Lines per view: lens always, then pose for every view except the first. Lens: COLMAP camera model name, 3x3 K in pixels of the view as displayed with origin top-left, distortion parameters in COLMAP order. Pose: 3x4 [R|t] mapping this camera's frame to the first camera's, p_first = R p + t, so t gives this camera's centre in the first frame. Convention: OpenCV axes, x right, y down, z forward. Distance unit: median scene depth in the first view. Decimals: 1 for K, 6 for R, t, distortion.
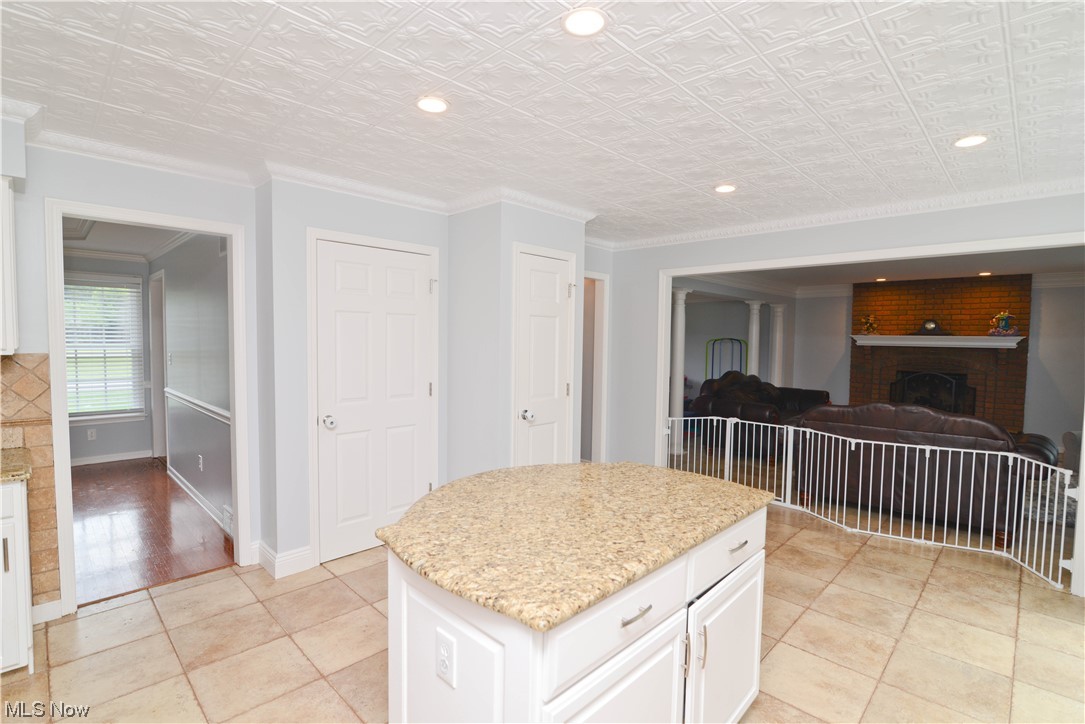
lens RADIAL K [[511.3, 0, 545.3], [0, 511.3, 365.8], [0, 0, 1]] dist [-0.015905, -0.000907]
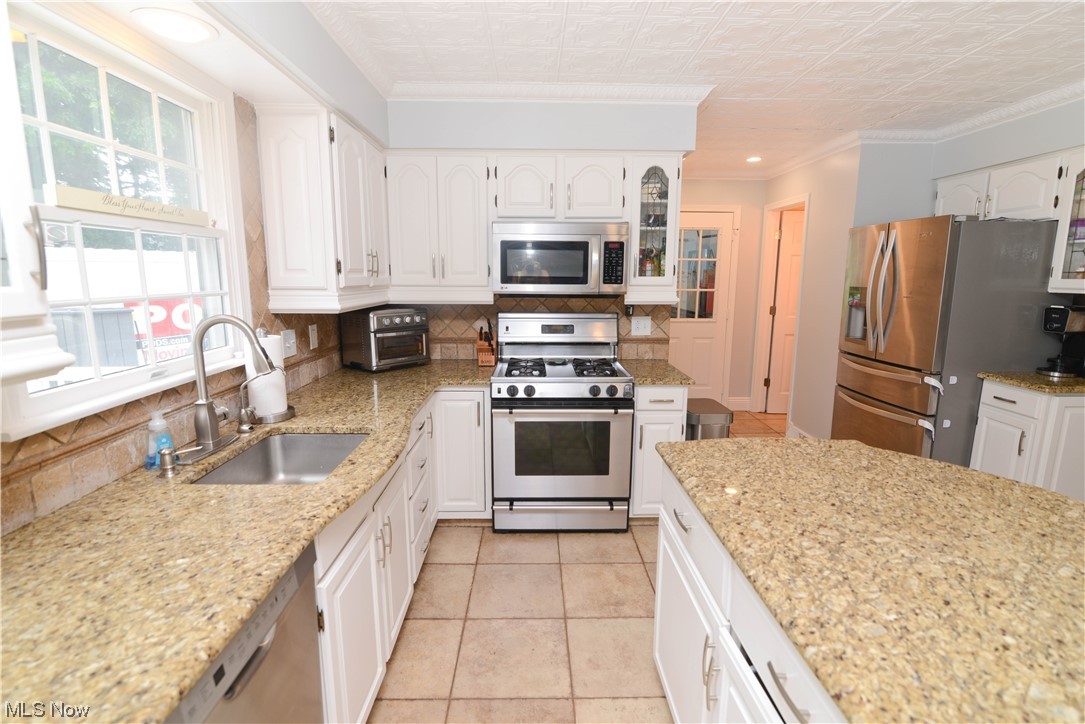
lens RADIAL K [[511.3, 0, 545.3], [0, 511.3, 361.3], [0, 0, 1]] dist [-0.015905, -0.000907]
pose [[-0.698075, 0.103700, -0.708476, 0.210209], [-0.051958, 0.979512, 0.194567, -0.009272], [0.714137, 0.172633, -0.678385, 0.273739]]
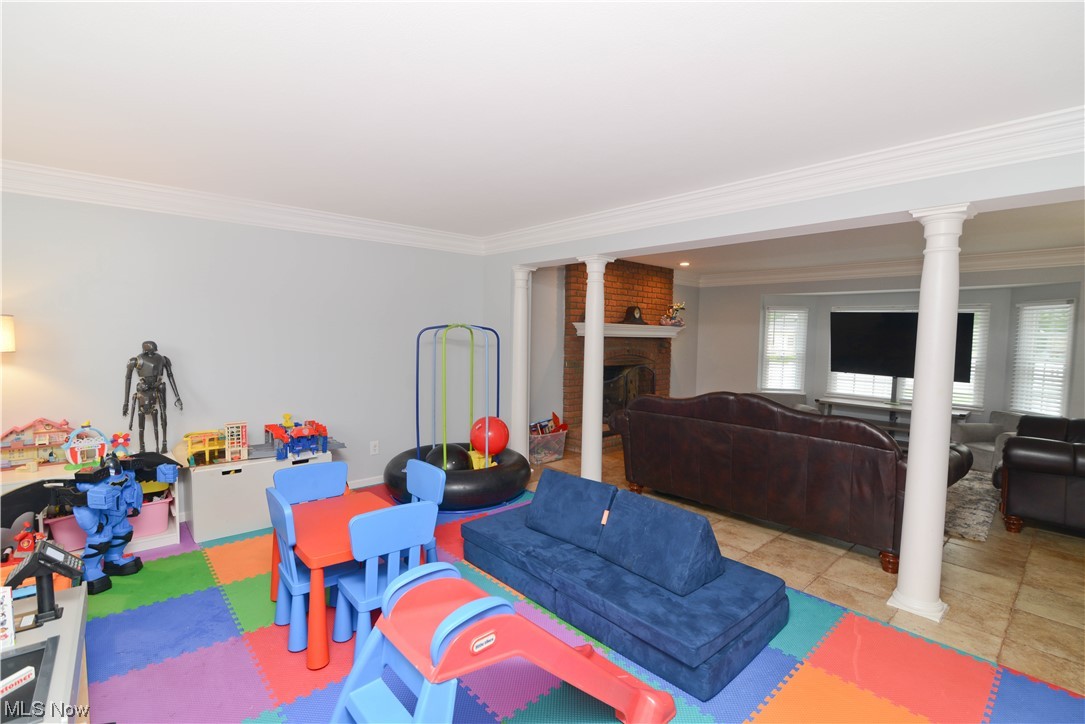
lens RADIAL K [[503.6, 0, 544.9], [0, 503.6, 363.8], [0, 0, 1]] dist [-0.015177, -0.001861]
pose [[0.078674, -0.074316, 0.994126, -0.153911], [0.035759, 0.996786, 0.071685, -0.064783], [-0.996259, 0.029909, 0.081079, 1.170006]]
